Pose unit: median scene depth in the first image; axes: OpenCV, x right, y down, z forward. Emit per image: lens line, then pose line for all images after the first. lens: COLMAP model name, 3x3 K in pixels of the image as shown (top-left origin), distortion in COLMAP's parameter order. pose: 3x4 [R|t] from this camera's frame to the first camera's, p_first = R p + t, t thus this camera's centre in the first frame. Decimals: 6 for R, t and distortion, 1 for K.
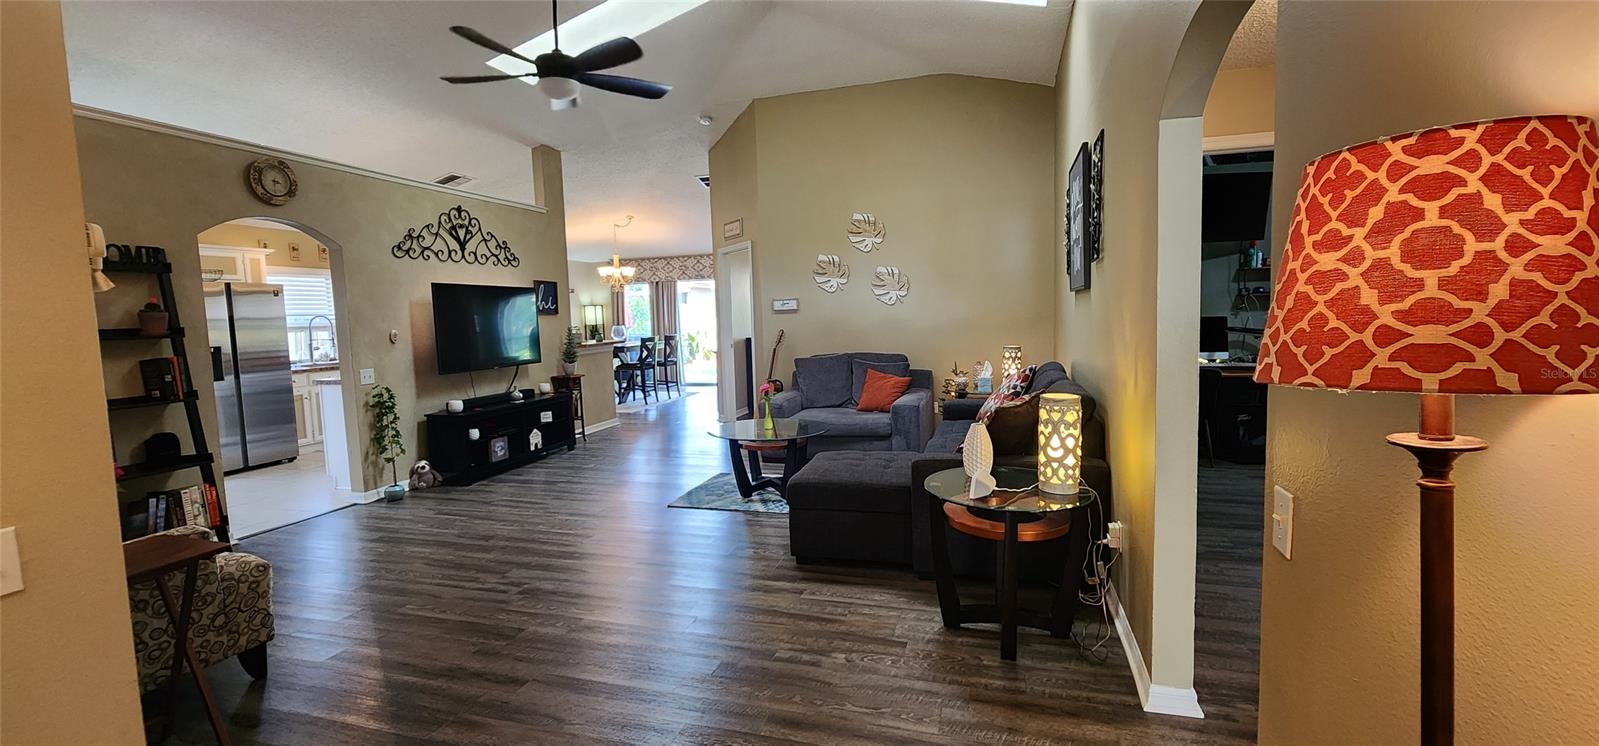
lens RADIAL K [[649.5, 0, 800.7], [0, 649.5, 369.0], [0, 0, 1]] dist [-0.003001, -0.000298]
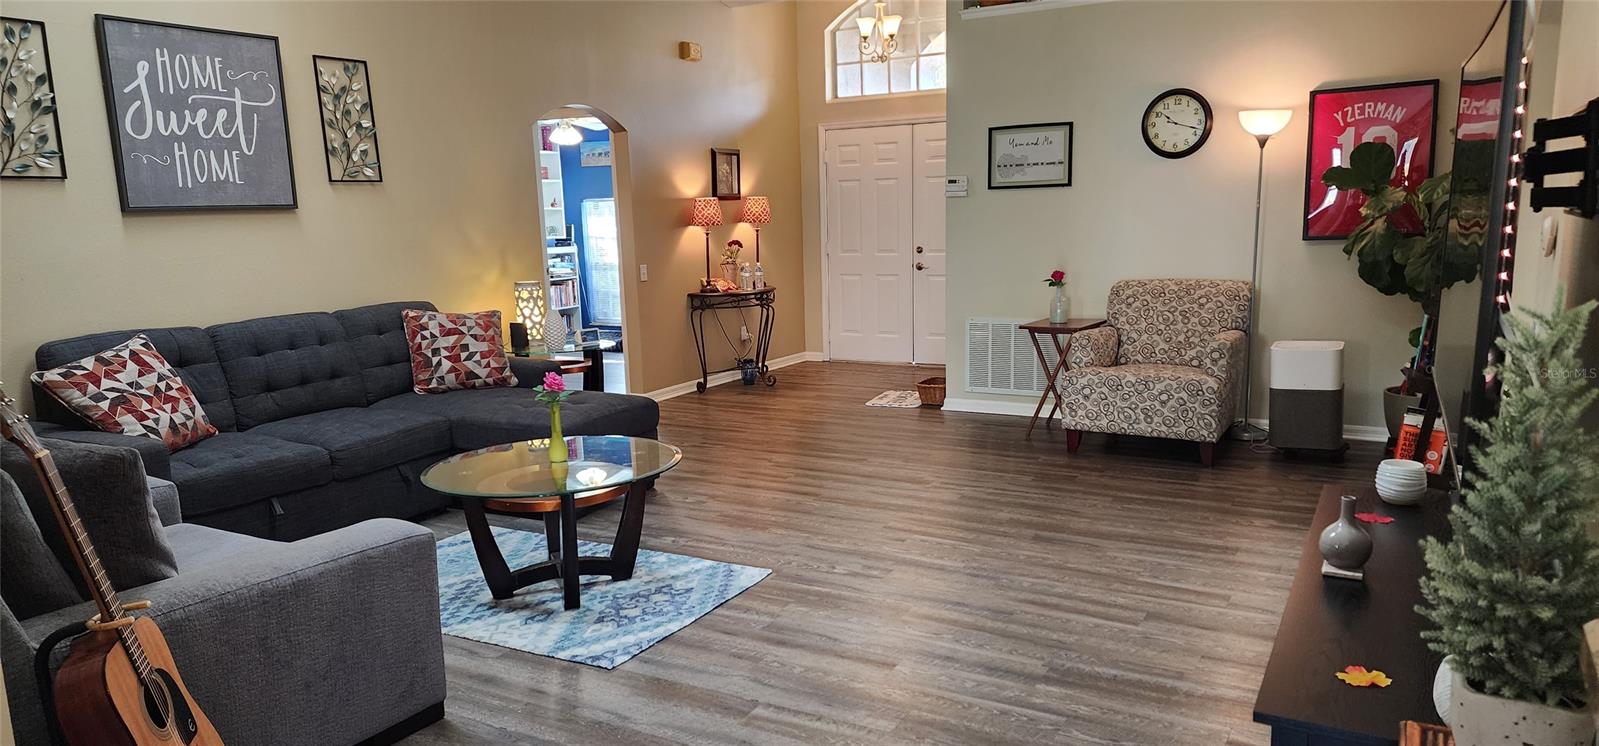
lens RADIAL K [[1059.2, 0, 804.0], [0, 1059.2, 395.7], [0, 0, 1]] dist [0.094259, -0.086429]
pose [[-0.973509, 0.015322, 0.228134, -0.350328], [0.074454, 0.964615, 0.252930, -0.123869], [-0.216186, 0.263216, -0.940203, 1.436204]]
